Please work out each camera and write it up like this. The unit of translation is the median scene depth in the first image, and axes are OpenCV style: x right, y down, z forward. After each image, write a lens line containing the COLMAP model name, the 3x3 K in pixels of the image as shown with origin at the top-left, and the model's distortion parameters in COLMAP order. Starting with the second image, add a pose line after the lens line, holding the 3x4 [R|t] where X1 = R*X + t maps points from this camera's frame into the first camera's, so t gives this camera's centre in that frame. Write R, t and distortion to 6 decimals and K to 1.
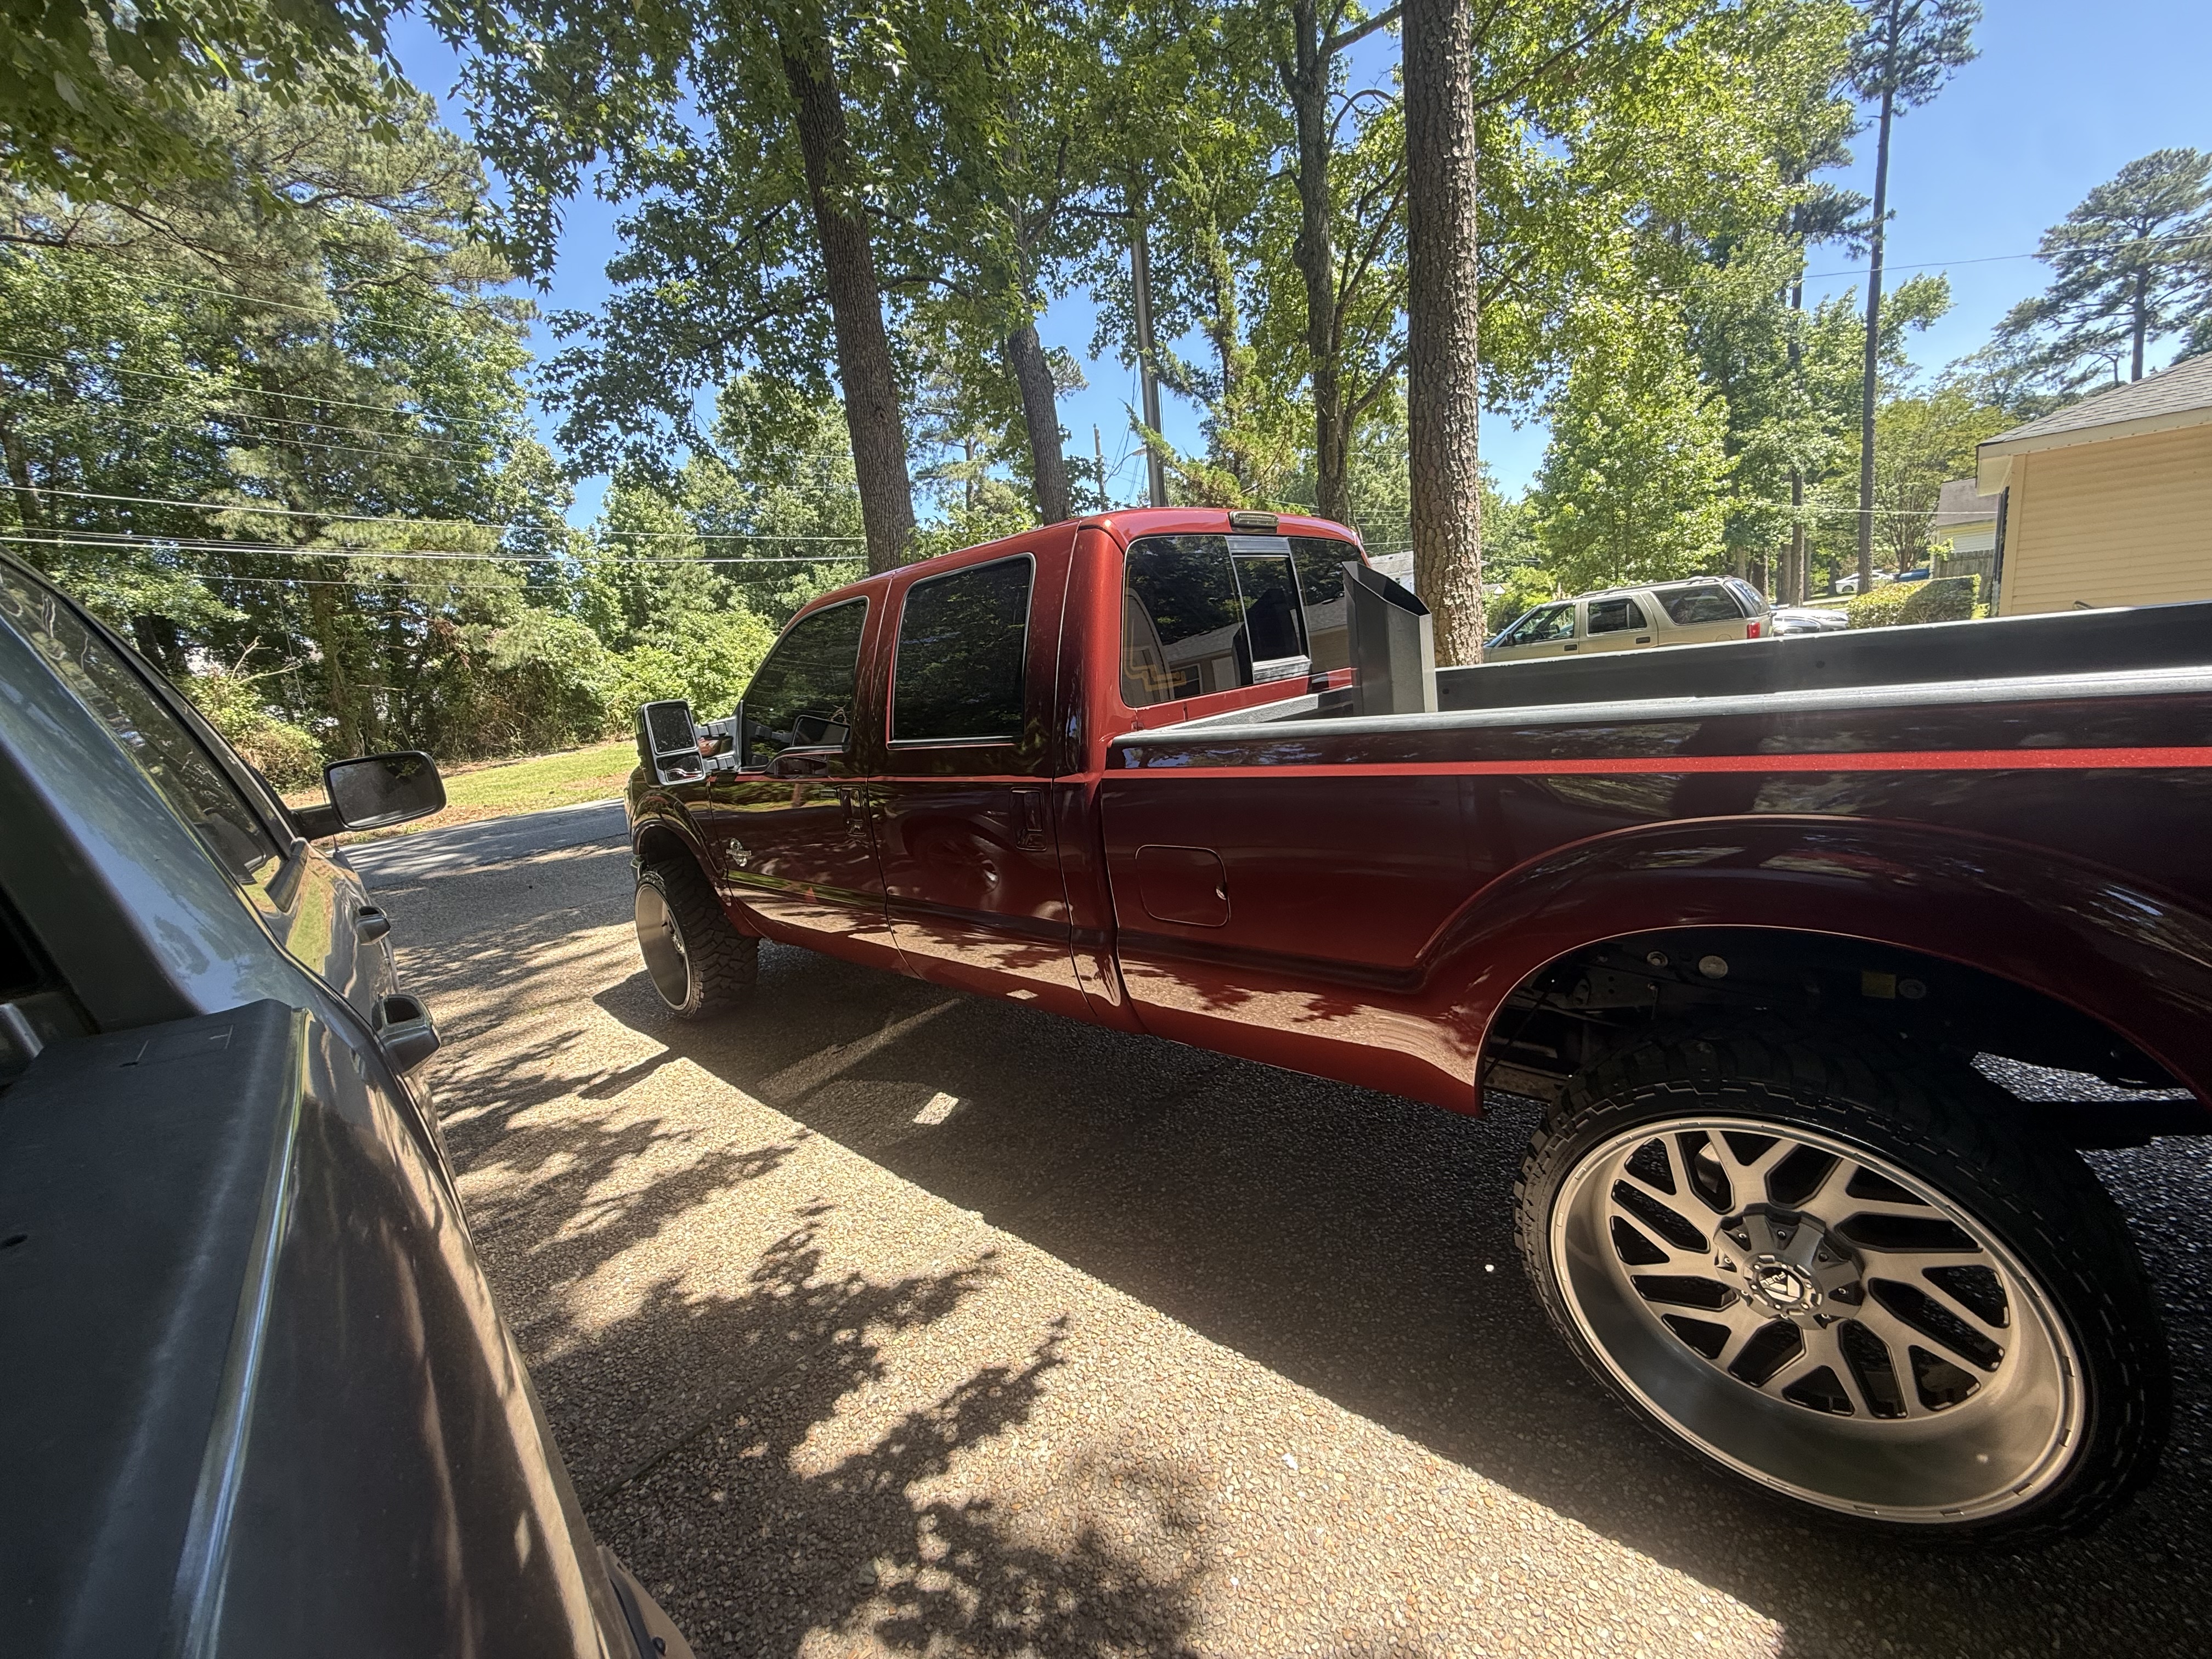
lens RADIAL K [[888.5, 0, 1101.4], [0, 888.5, 838.5], [0, 0, 1]] dist [-0.000416, -0.000244]
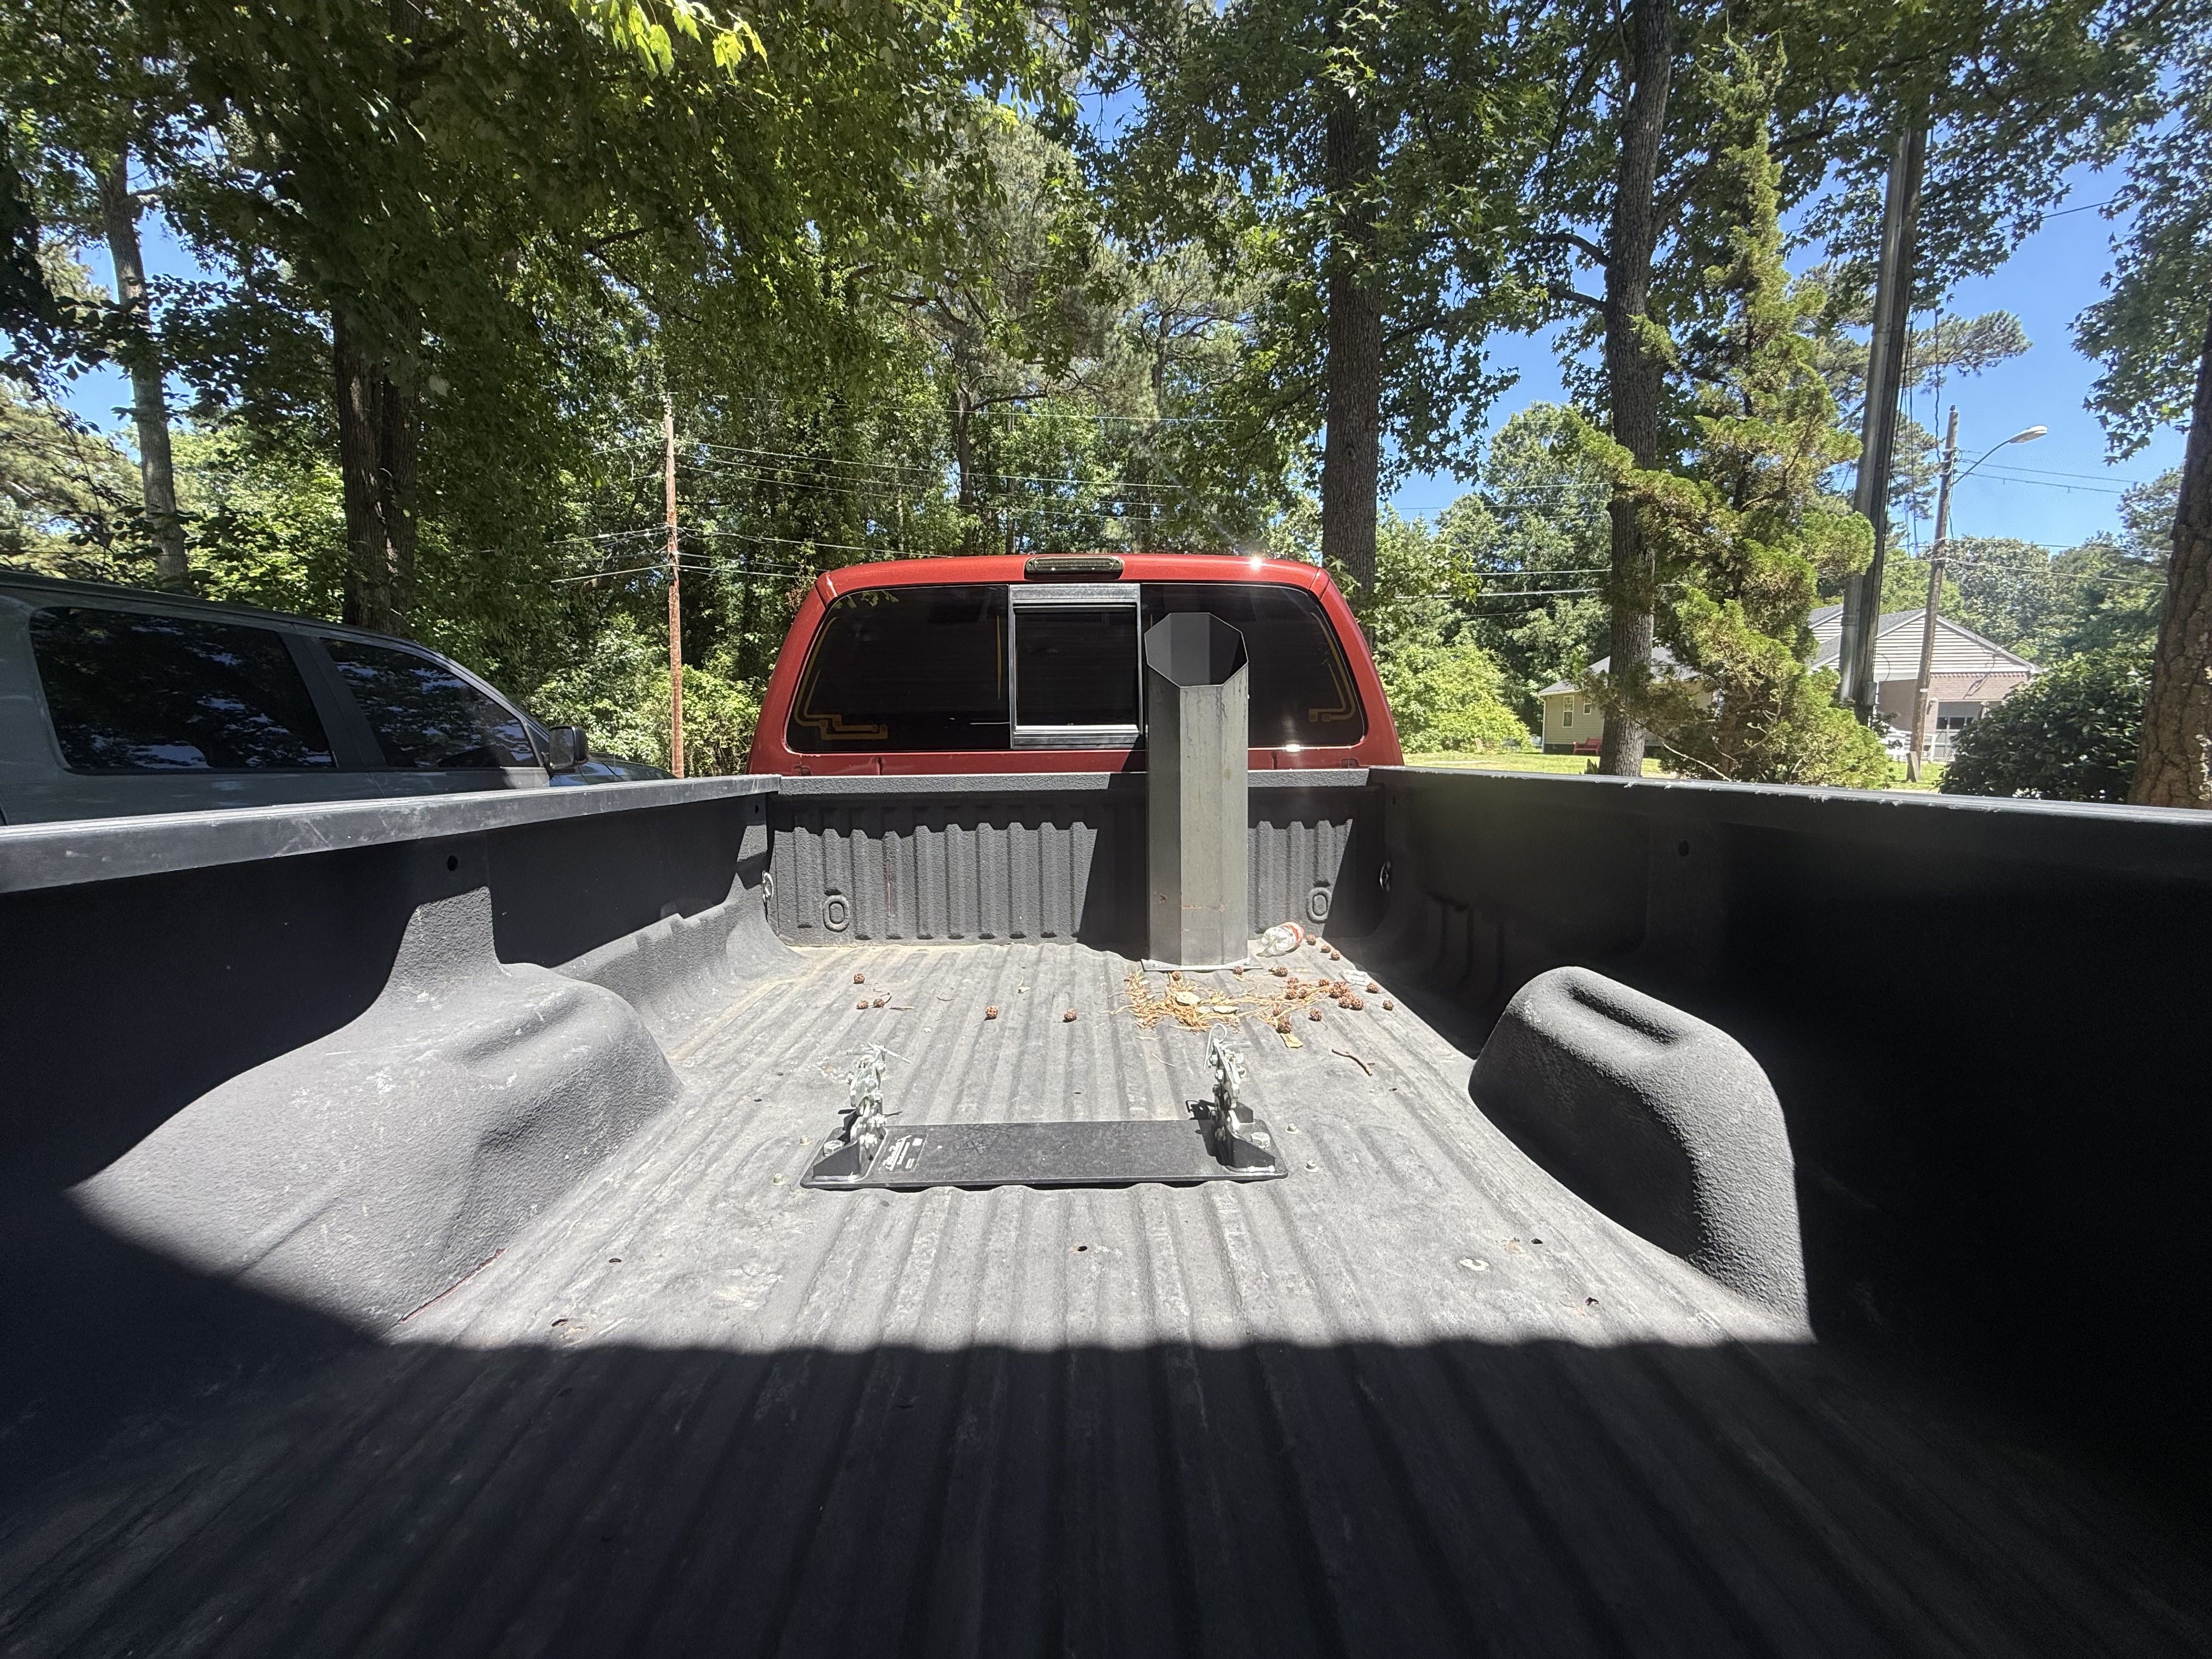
lens RADIAL K [[888.5, 0, 1098.4], [0, 888.5, 835.7], [0, 0, 1]] dist [-0.000416, -0.000244]
pose [[0.689686, 0.182546, -0.700721, 0.056258], [-0.209435, 0.976630, 0.048286, -0.009761], [0.693159, 0.113453, 0.711800, 0.028511]]
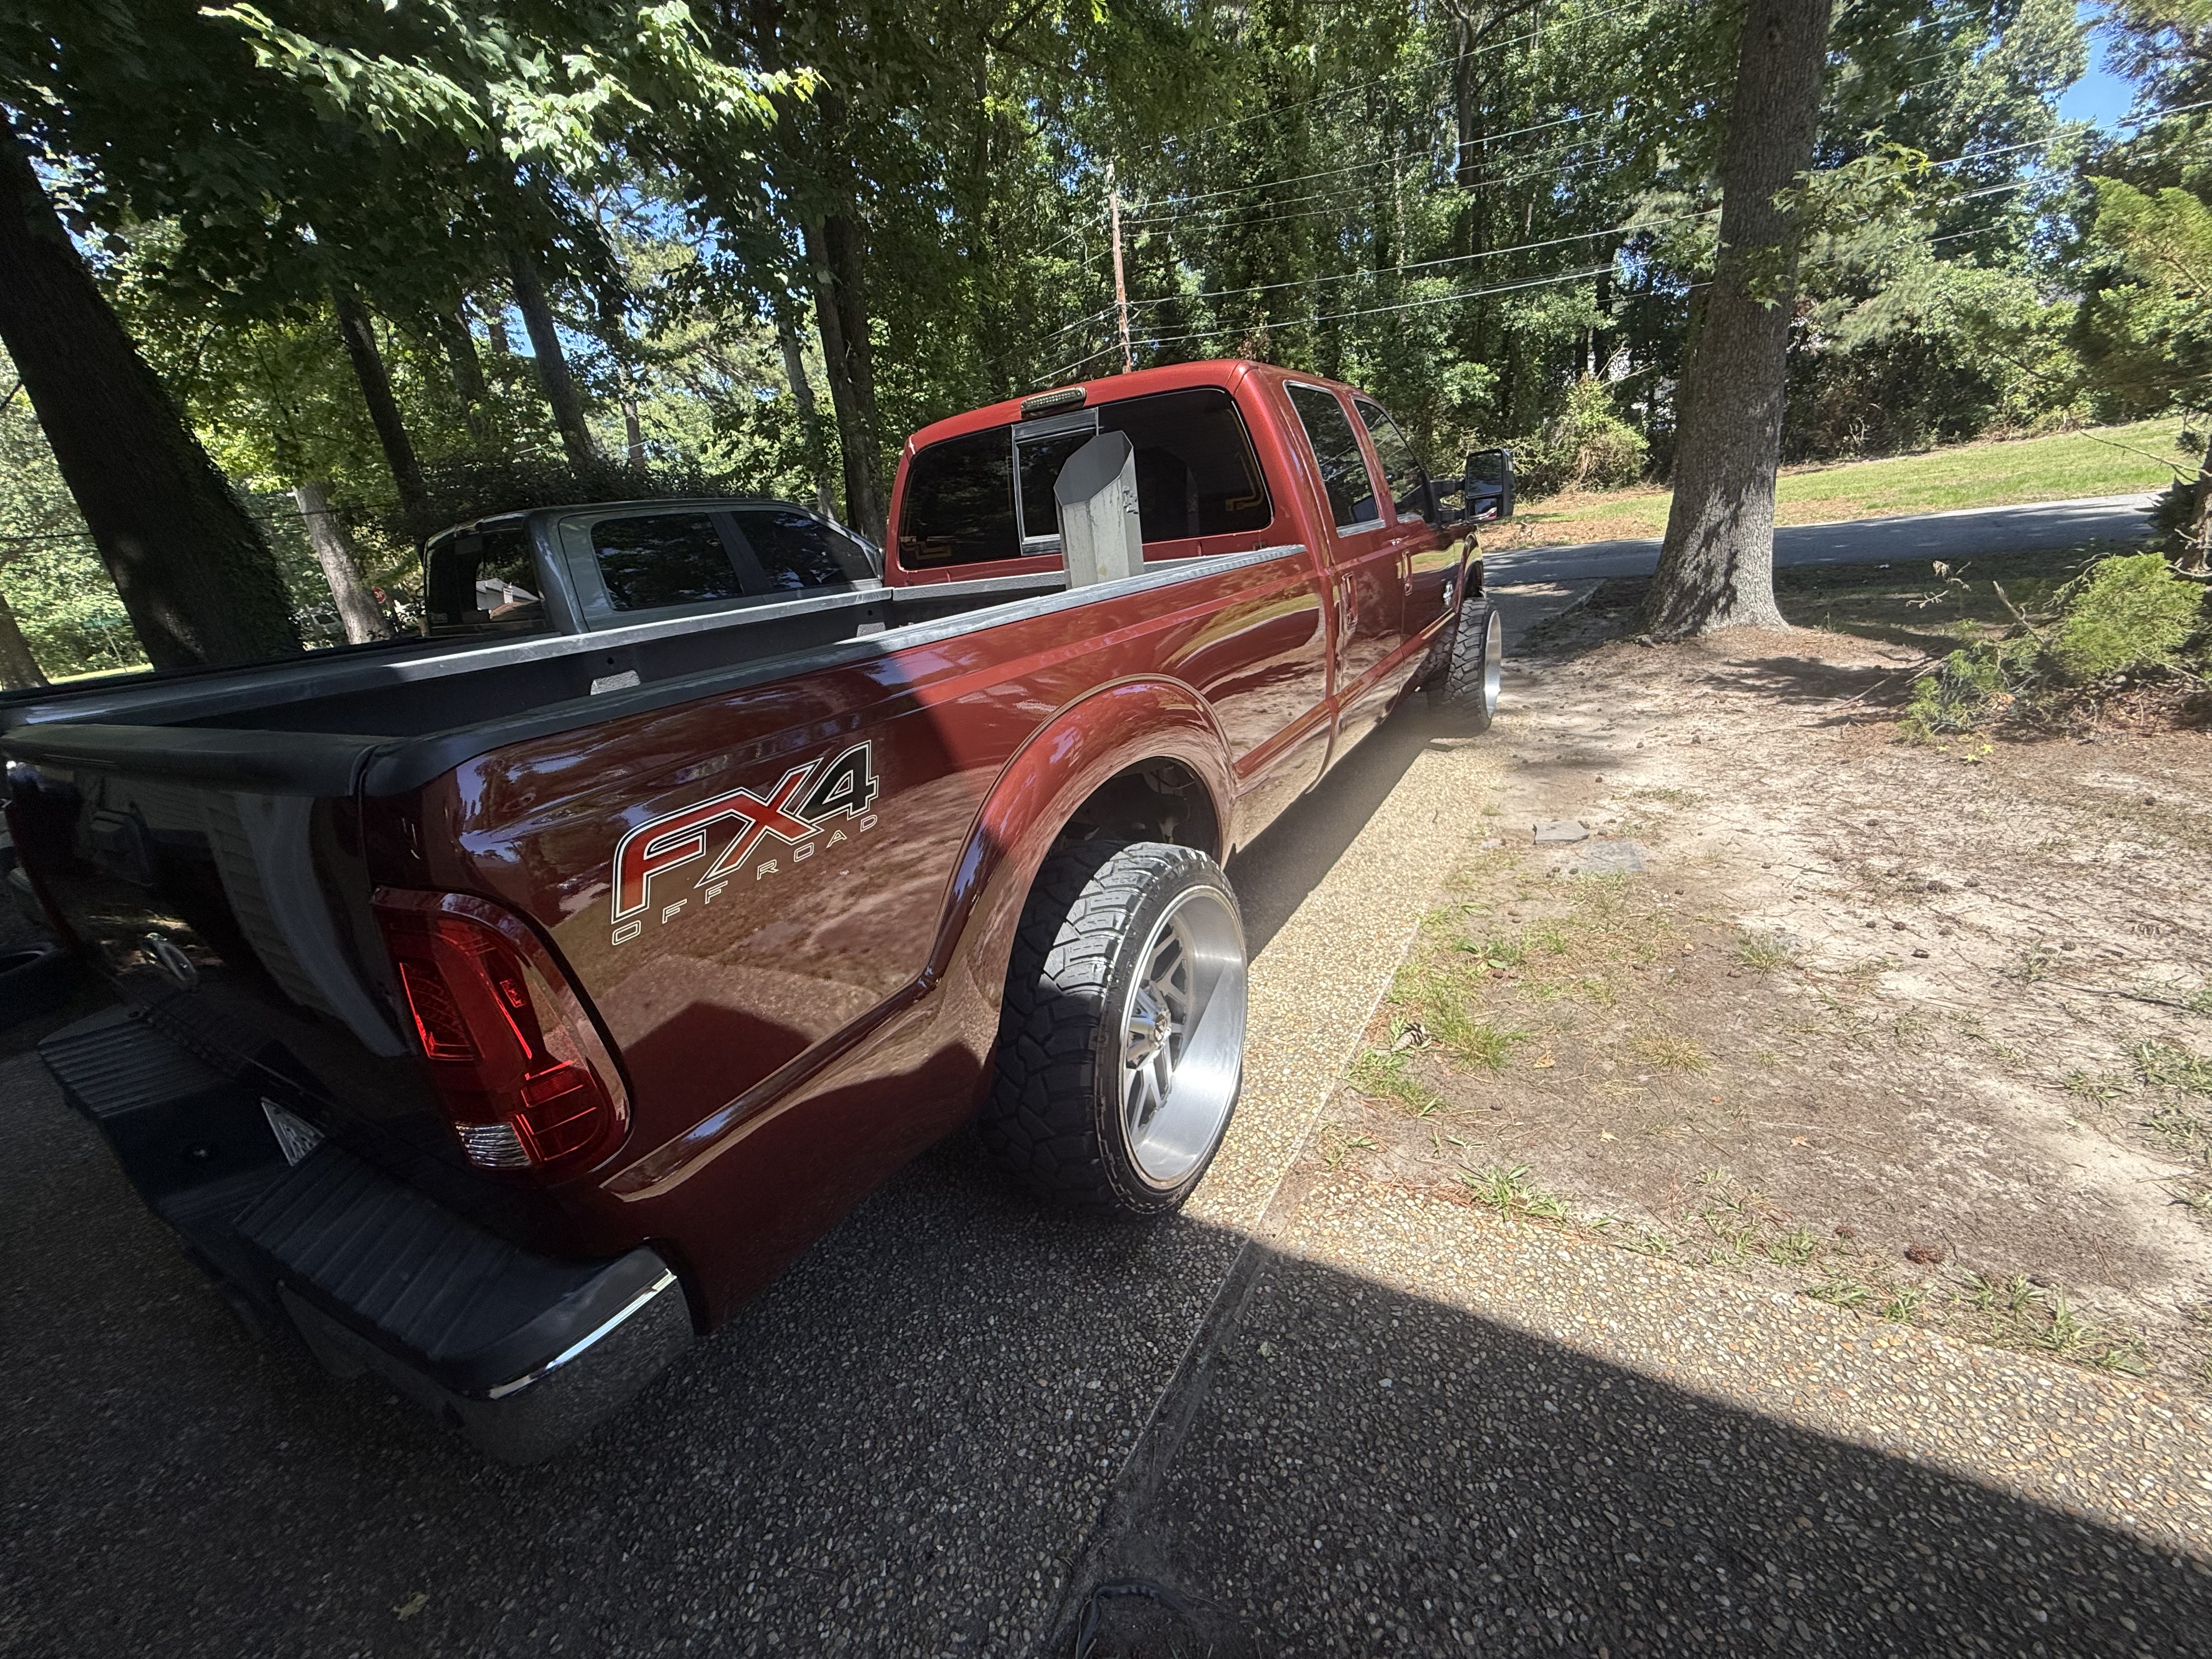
lens RADIAL K [[888.5, 0, 1088.9], [0, 888.5, 826.9], [0, 0, 1]] dist [-0.000416, -0.000244]
pose [[0.221899, 0.394444, -0.891726, 0.090682], [-0.096081, 0.918920, 0.382563, -0.019725], [0.970324, 0.000787, 0.241806, 0.051695]]
